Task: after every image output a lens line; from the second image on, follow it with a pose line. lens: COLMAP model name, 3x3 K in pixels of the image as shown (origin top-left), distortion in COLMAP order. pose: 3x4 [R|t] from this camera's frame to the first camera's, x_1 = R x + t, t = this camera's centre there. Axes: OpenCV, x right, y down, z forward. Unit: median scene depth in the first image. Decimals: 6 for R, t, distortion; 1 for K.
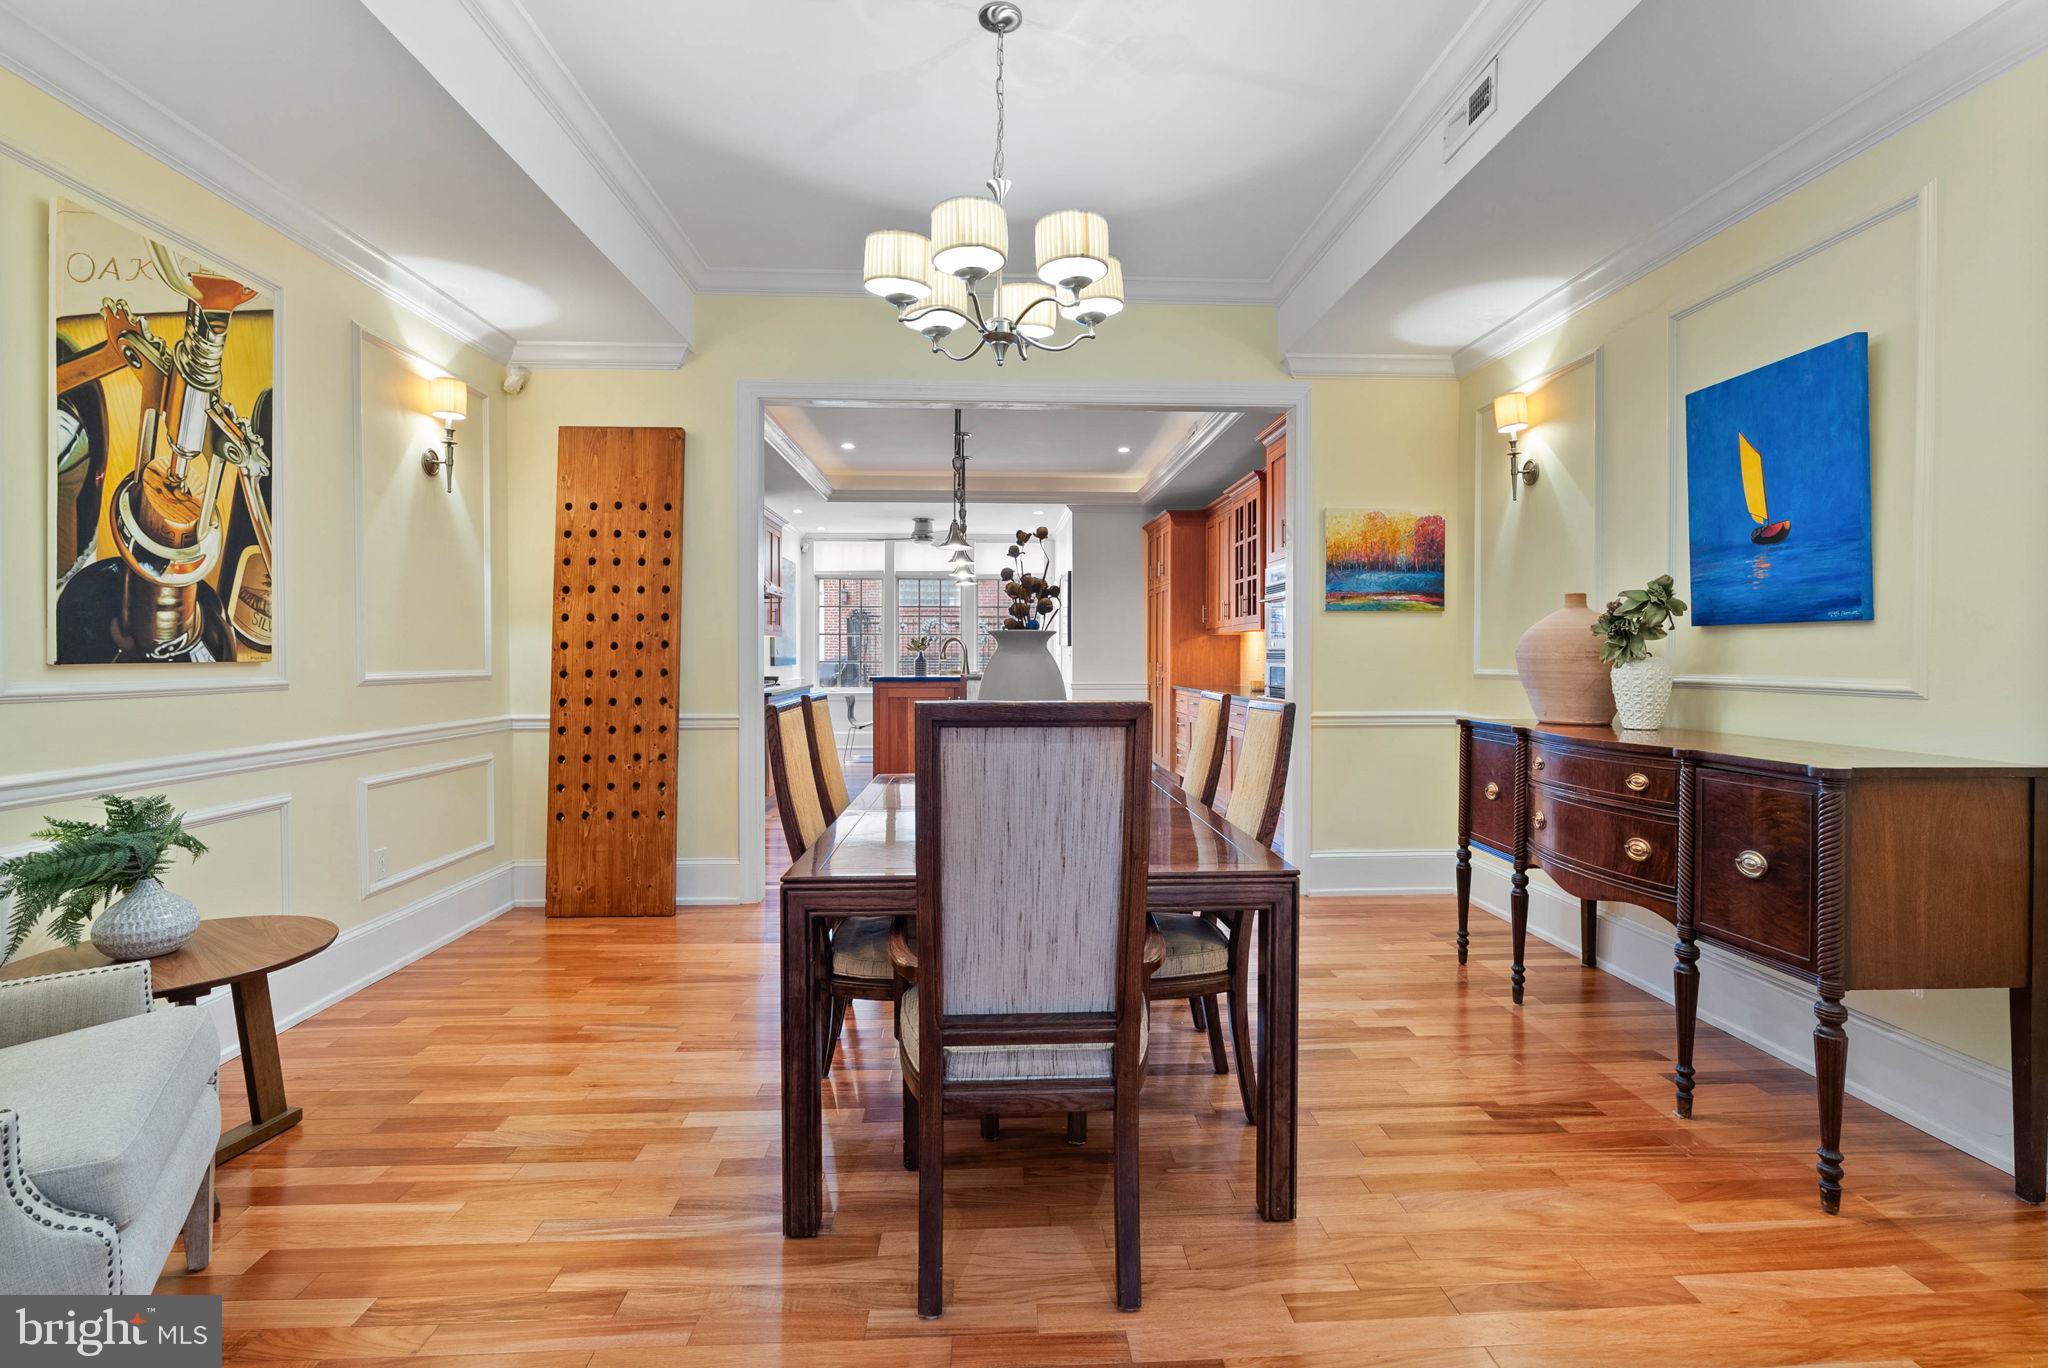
lens RADIAL K [[937.6, 0, 1028.1], [0, 937.6, 661.9], [0, 0, 1]] dist [-0.011865, 0.005900]
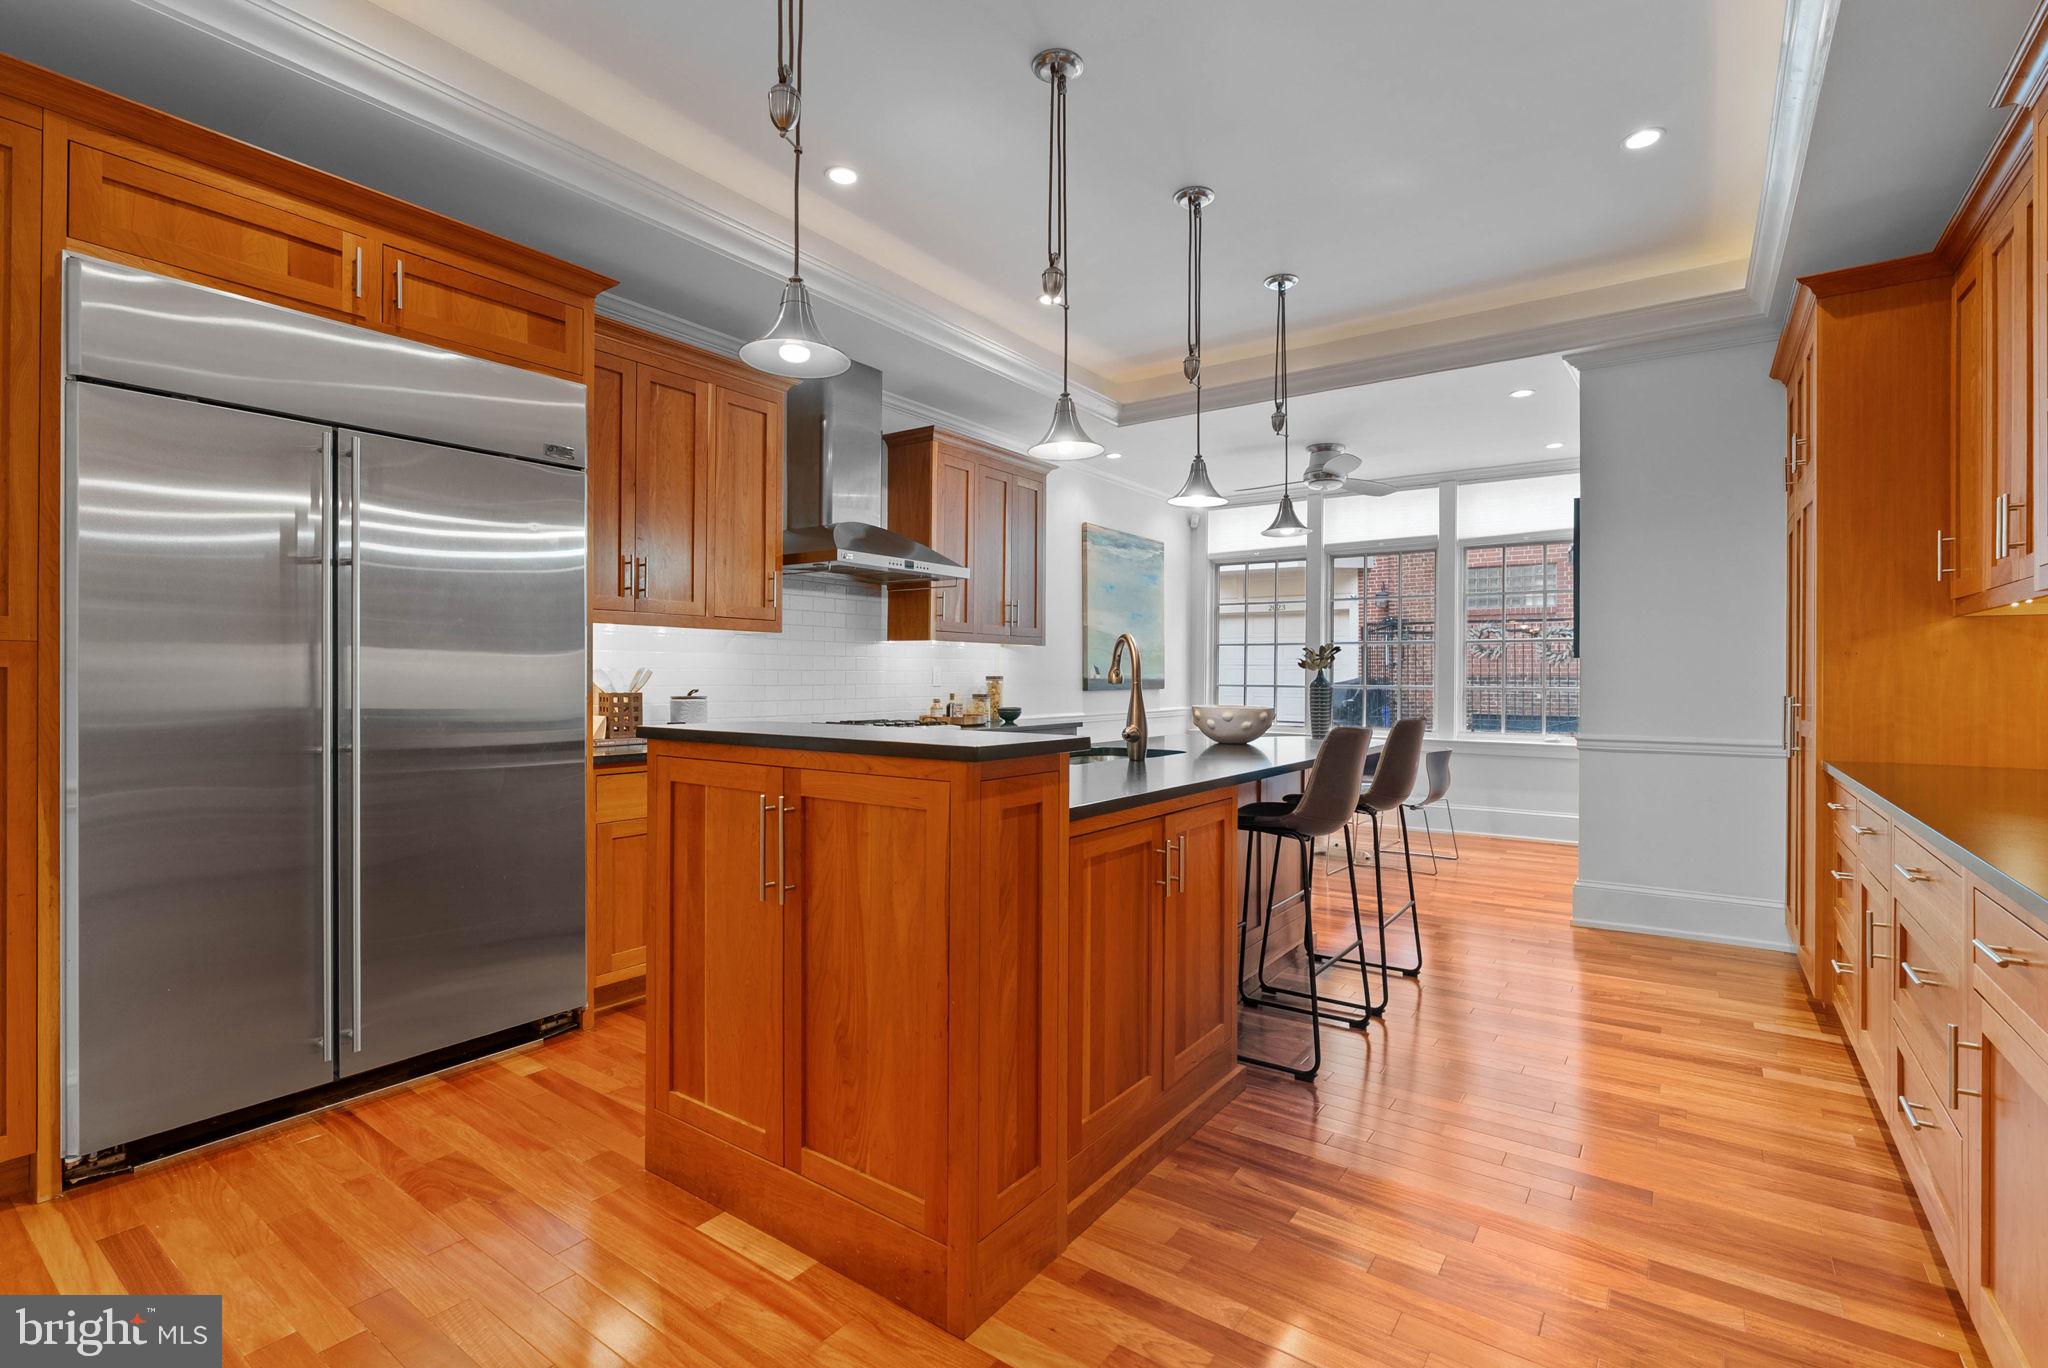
lens RADIAL K [[937.1, 0, 1023.0], [0, 937.1, 678.1], [0, 0, 1]] dist [-0.000583, 0.000024]
pose [[0.780257, 0.005104, -0.625439, 0.133052], [-0.009564, 0.999947, -0.003770, -0.001686], [0.625386, 0.008923, 0.780264, 0.498803]]
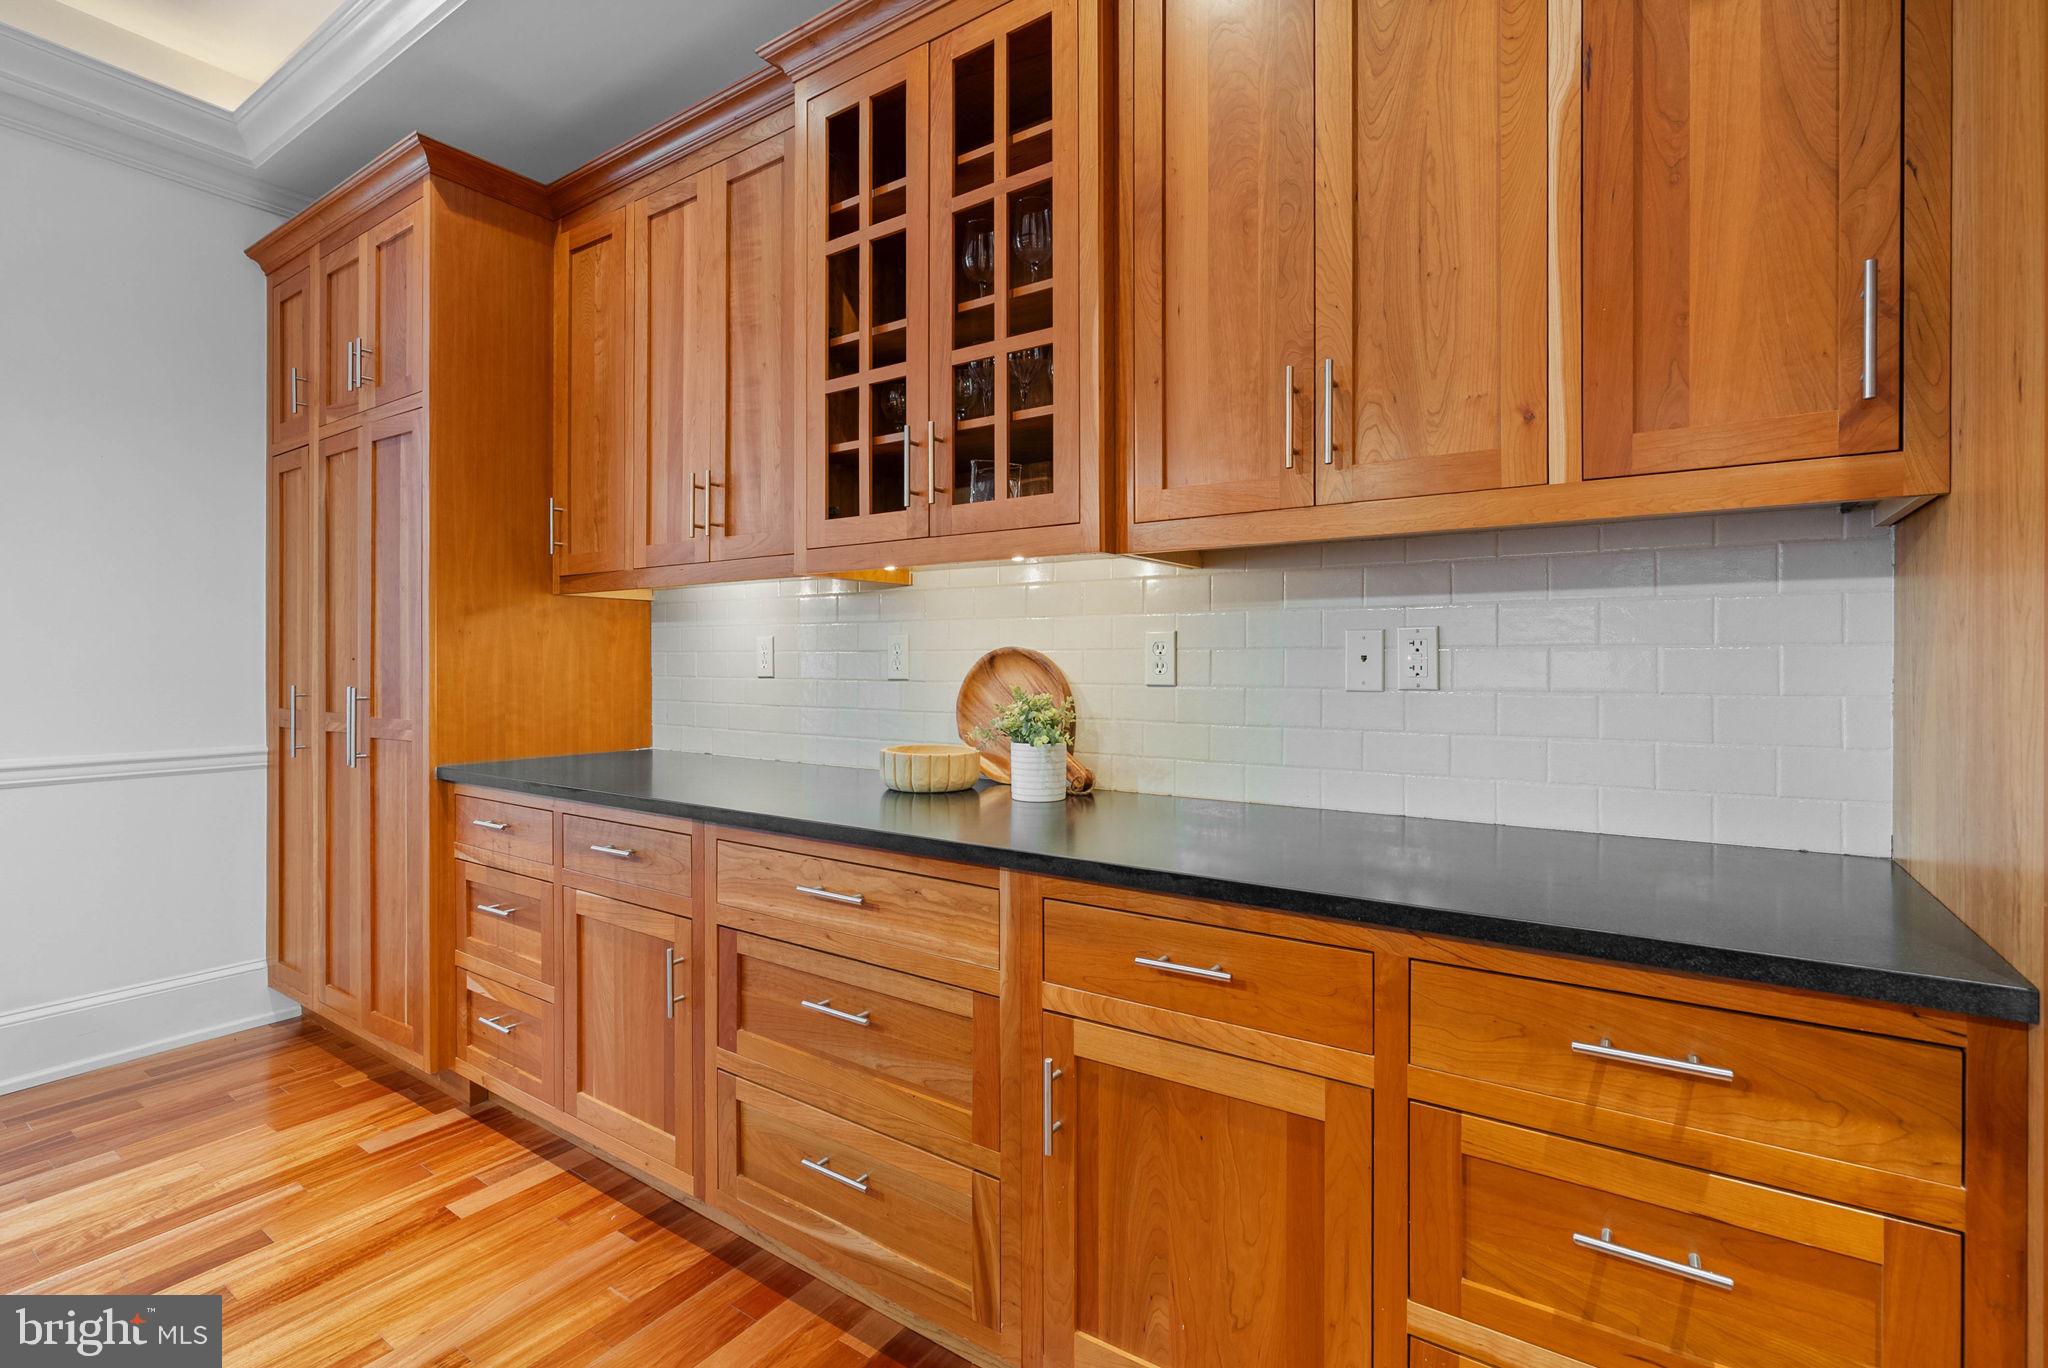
lens RADIAL K [[937.6, 0, 1028.1], [0, 937.6, 661.9], [0, 0, 1]] dist [-0.011865, 0.005900]
pose [[0.607157, 0.000528, 0.794582, 0.036653], [0.005348, 0.999974, -0.004751, -0.003796], [-0.794564, 0.007134, 0.607139, 0.653202]]
